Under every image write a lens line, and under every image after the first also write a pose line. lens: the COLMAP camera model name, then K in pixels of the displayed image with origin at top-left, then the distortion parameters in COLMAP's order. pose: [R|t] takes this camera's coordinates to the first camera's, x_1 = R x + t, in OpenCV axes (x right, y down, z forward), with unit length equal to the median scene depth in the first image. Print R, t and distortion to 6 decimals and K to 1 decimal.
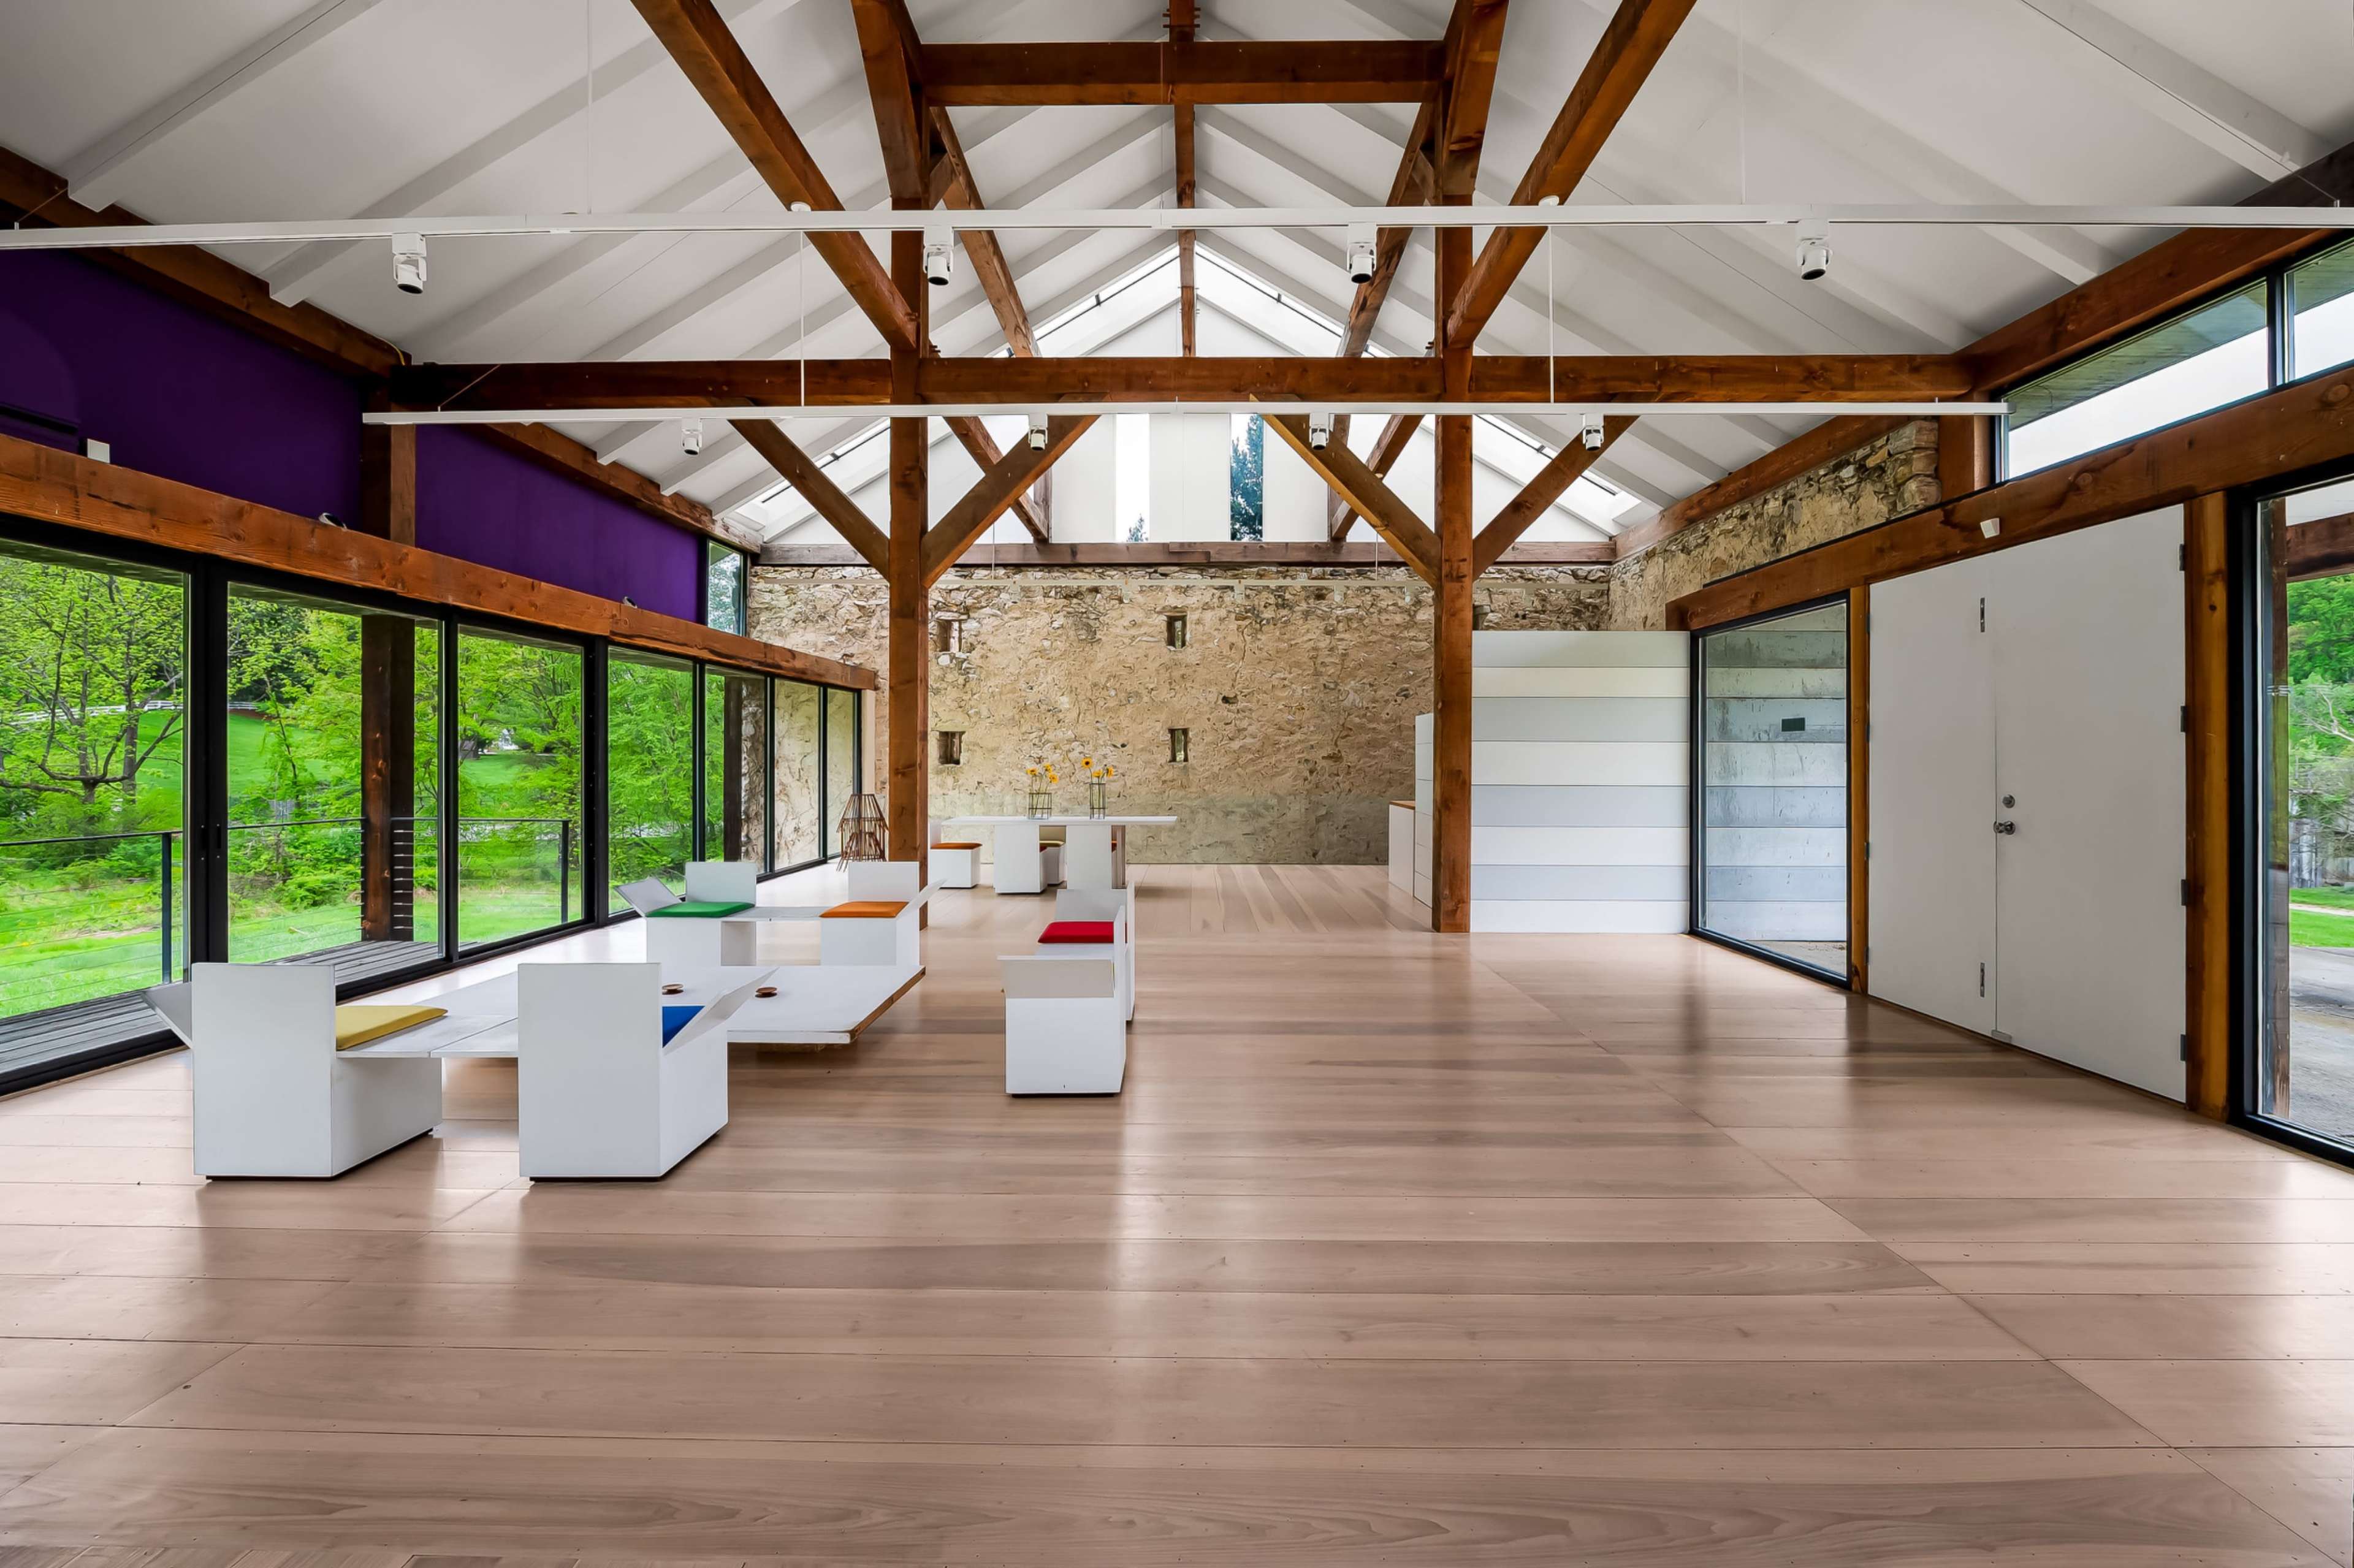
lens RADIAL K [[944.6, 0, 1177.6], [0, 944.6, 767.1], [0, 0, 1]] dist [-0.000606, 0.000288]
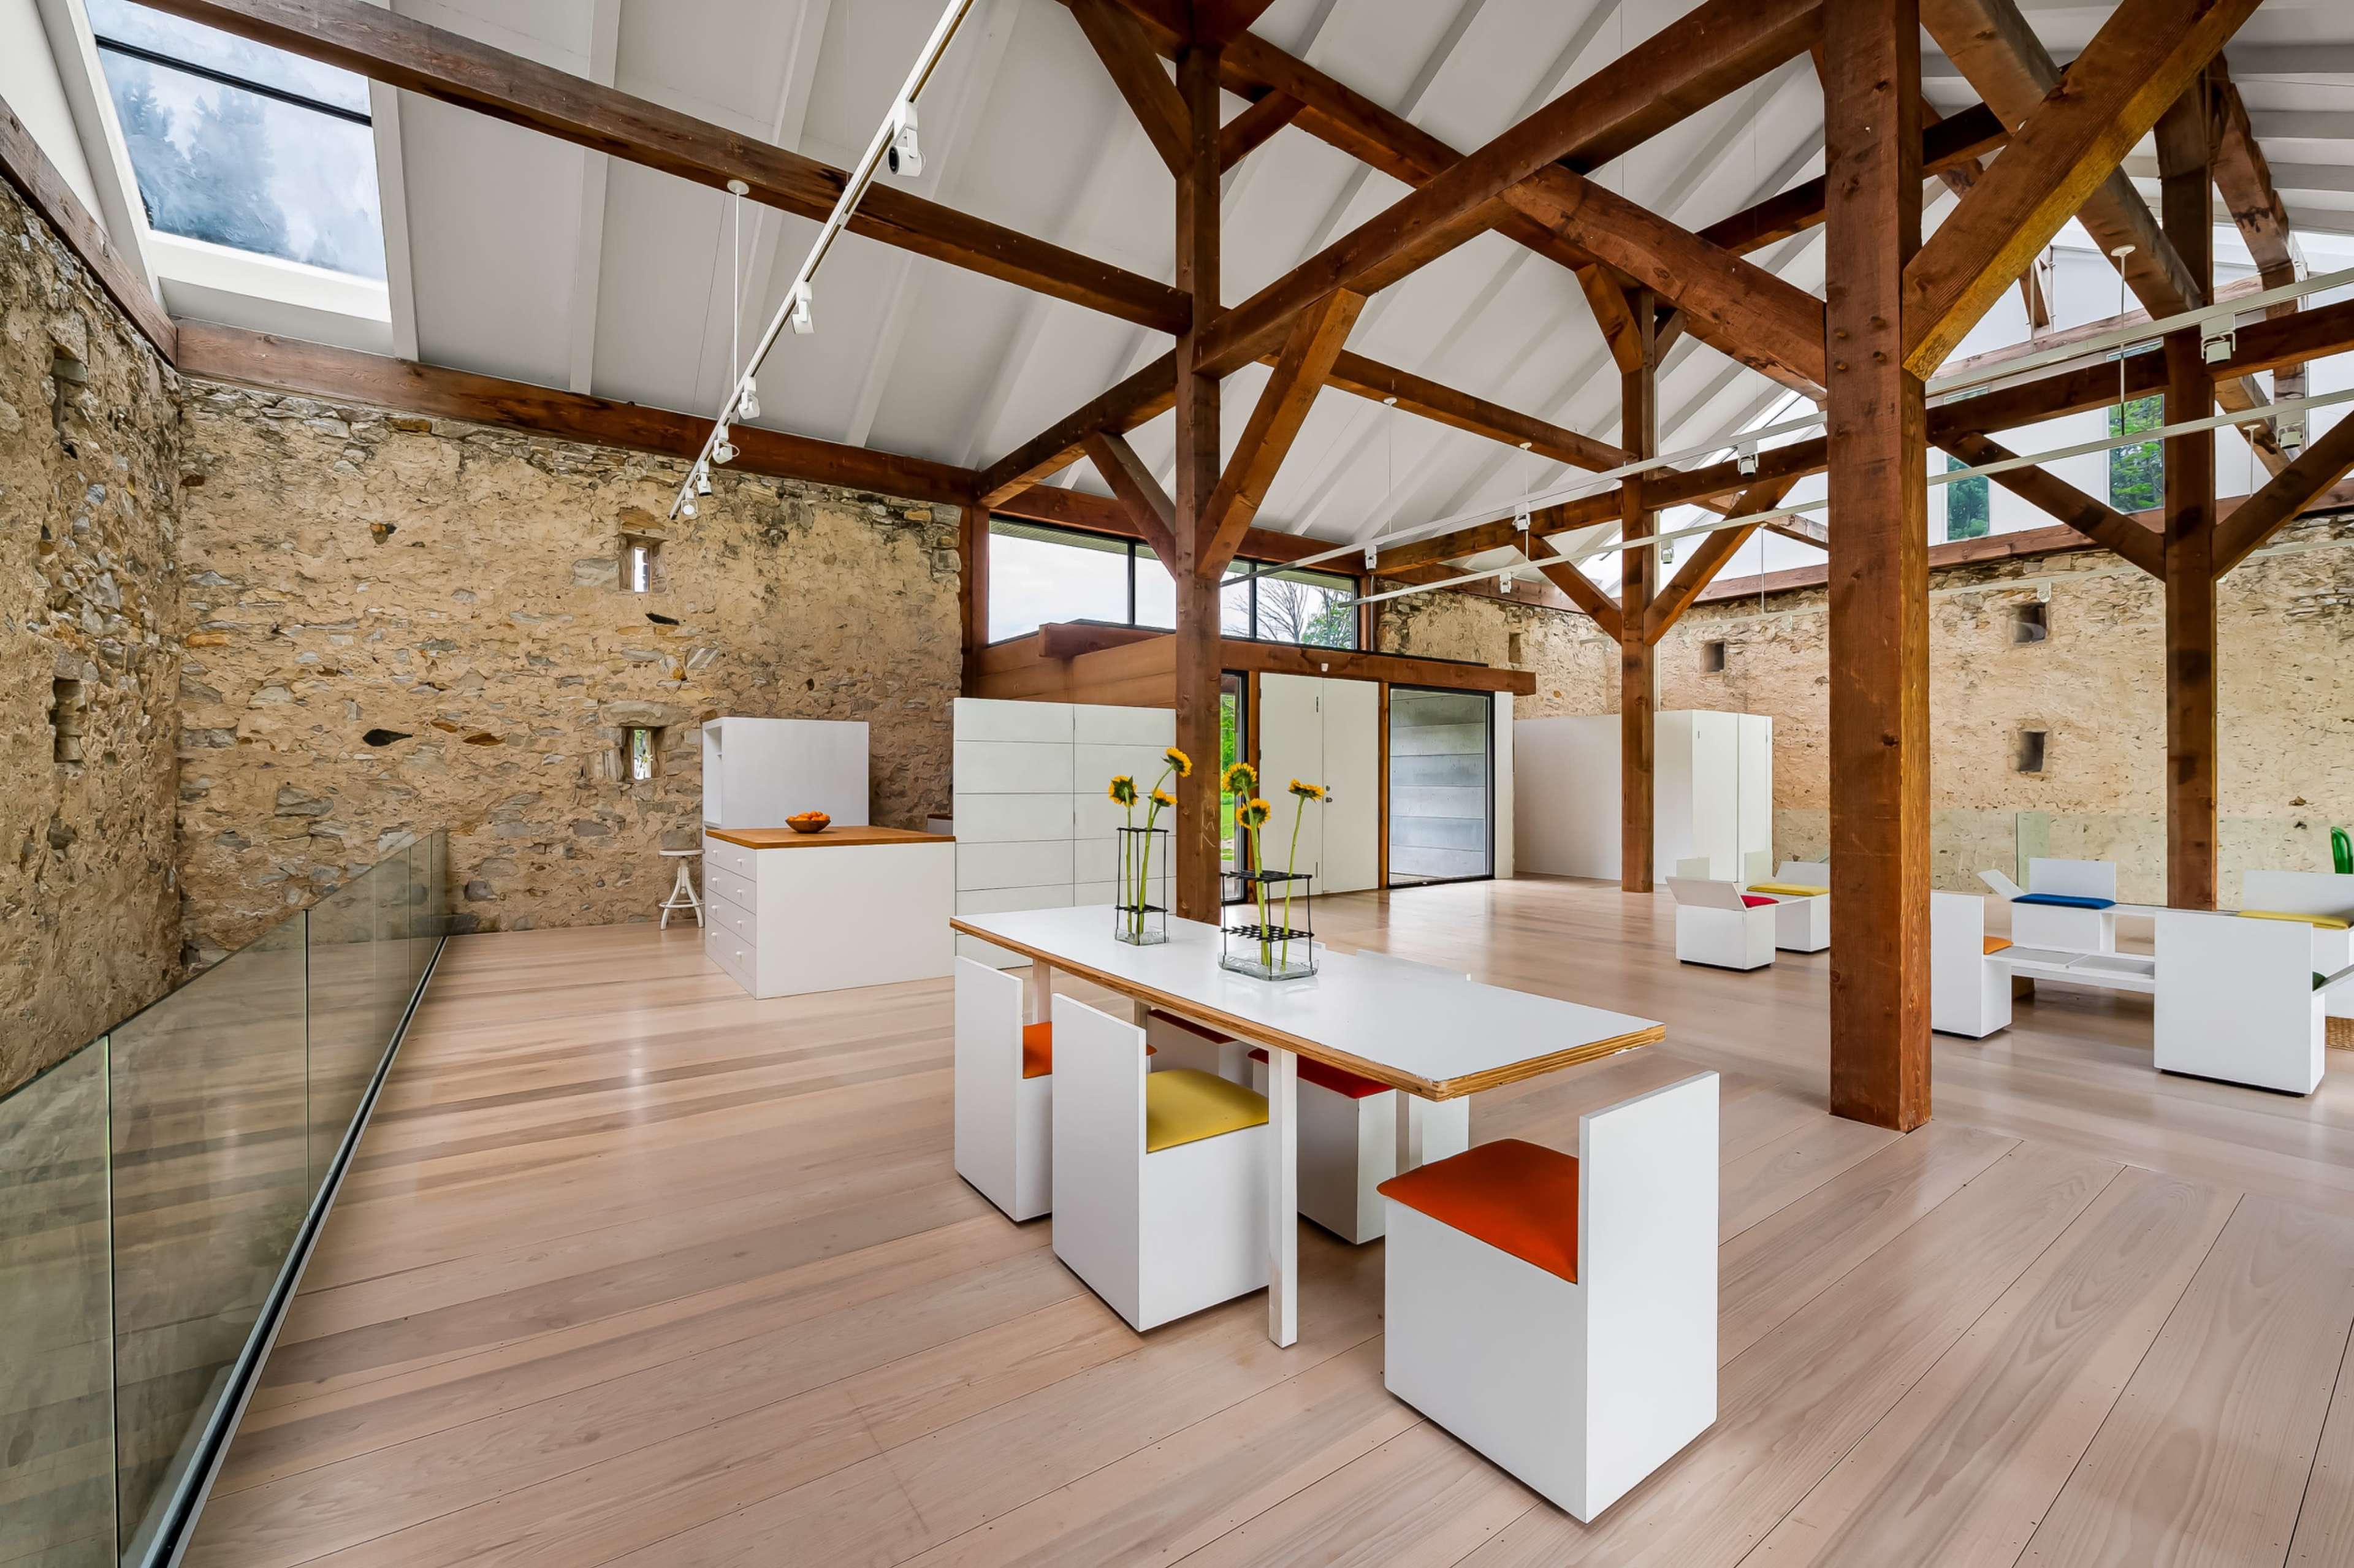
lens RADIAL K [[944.6, 0, 1178.0], [0, 944.6, 778.3], [0, 0, 1]] dist [-0.000606, 0.000288]
pose [[-0.593815, -0.000134, 0.804602, -0.391901], [0.005671, 0.999974, 0.004352, -0.000172], [-0.804582, 0.007147, -0.593799, 1.381352]]
